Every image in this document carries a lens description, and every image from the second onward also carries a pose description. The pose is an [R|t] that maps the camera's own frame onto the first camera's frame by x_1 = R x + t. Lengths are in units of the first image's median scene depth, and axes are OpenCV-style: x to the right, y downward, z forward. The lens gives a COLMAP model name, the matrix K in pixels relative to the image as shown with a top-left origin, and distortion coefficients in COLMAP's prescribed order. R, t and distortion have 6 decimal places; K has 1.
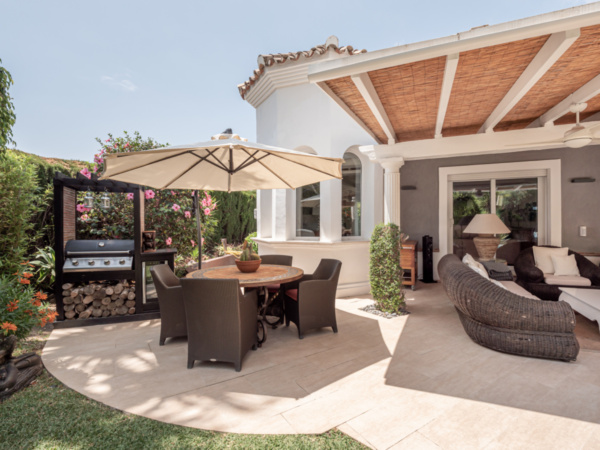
lens RADIAL K [[290.5, 0, 300.0], [0, 290.5, 225.0], [0, 0, 1]] dist [-0.014206, -0.000002]
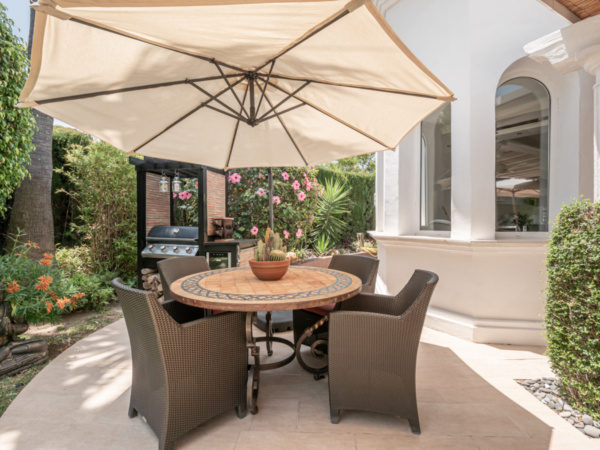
lens RADIAL K [[290.5, 0, 300.0], [0, 290.5, 225.0], [0, 0, 1]] dist [-0.014206, -0.000002]
pose [[0.822017, 0.014297, -0.569283, 0.186703], [-0.008542, 0.999882, 0.012777, 0.030590], [0.569398, -0.005640, 0.822042, 0.431007]]
